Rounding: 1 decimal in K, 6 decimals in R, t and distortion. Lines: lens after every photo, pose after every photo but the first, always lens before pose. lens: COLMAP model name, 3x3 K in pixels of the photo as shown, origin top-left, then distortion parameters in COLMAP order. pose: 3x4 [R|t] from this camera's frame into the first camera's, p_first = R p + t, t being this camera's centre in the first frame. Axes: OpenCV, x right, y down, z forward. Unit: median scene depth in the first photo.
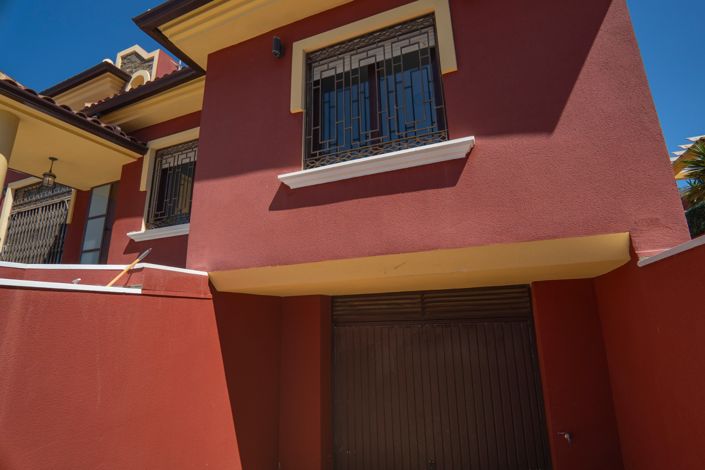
lens RADIAL K [[351.7, 0, 367.6], [0, 351.7, 232.0], [0, 0, 1]] dist [-0.037123, 0.011258]
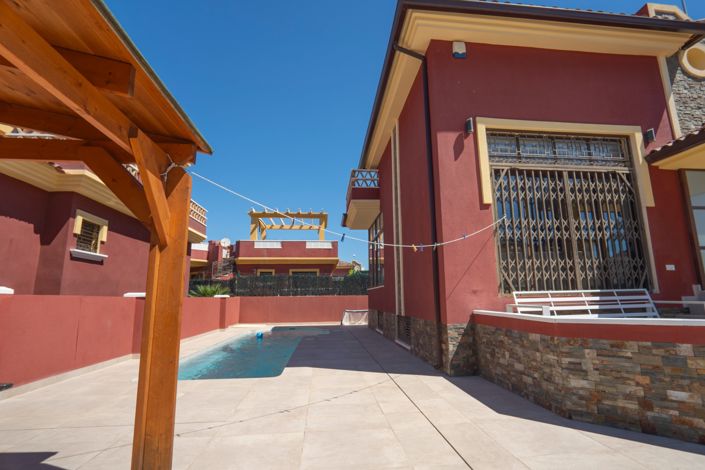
lens RADIAL K [[351.7, 0, 367.6], [0, 351.7, 232.0], [0, 0, 1]] dist [-0.037123, 0.011258]
pose [[0.879626, 0.105204, 0.463886, -2.658088], [-0.128876, 0.991468, 0.019523, 0.145995], [-0.457874, -0.076957, 0.885680, 0.888437]]
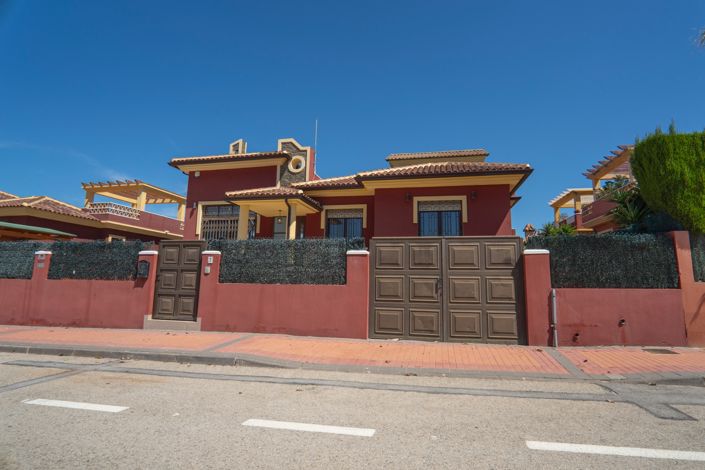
lens RADIAL K [[351.7, 0, 367.6], [0, 351.7, 232.0], [0, 0, 1]] dist [-0.037123, 0.011258]
pose [[0.982061, 0.071276, 0.174576, -0.900742], [-0.088183, 0.991932, 0.091079, -0.396956], [-0.166676, -0.104840, 0.980422, -1.552386]]
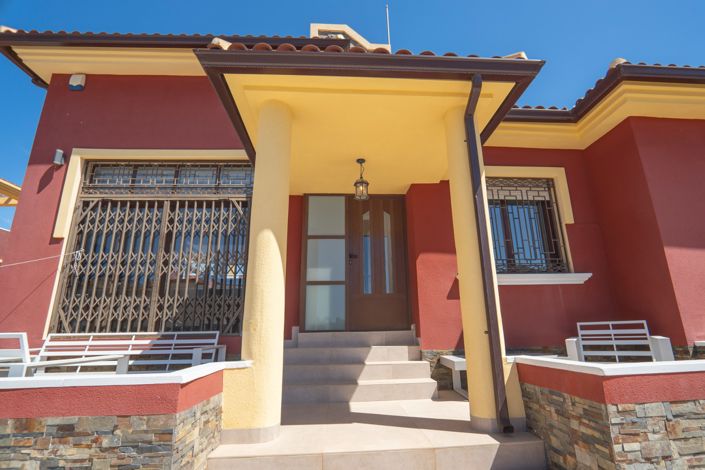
lens RADIAL K [[351.7, 0, 367.6], [0, 351.7, 232.0], [0, 0, 1]] dist [-0.037123, 0.011258]
pose [[0.900819, 0.131053, 0.413946, -1.430908], [-0.112609, 0.991257, -0.068769, -0.018146], [-0.419339, 0.015334, 0.907700, 0.393726]]
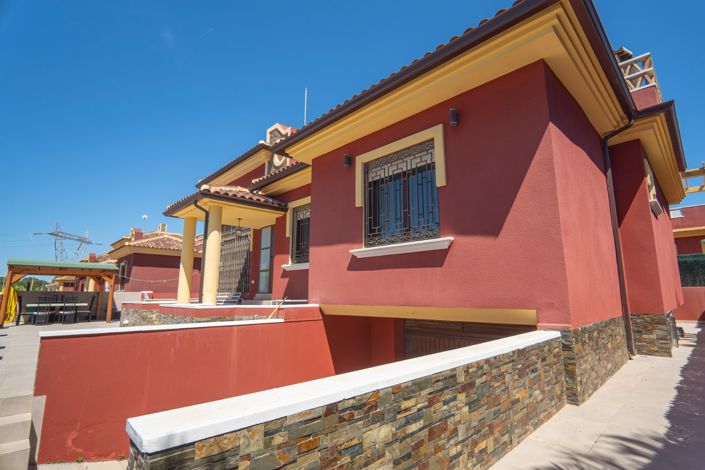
lens RADIAL K [[351.7, 0, 367.6], [0, 351.7, 232.0], [0, 0, 1]] dist [-0.037123, 0.011258]
pose [[0.918666, -0.045355, -0.392423, 0.348354], [0.076083, 0.995103, 0.063100, -0.252795], [0.387640, -0.087824, 0.917618, -0.349911]]
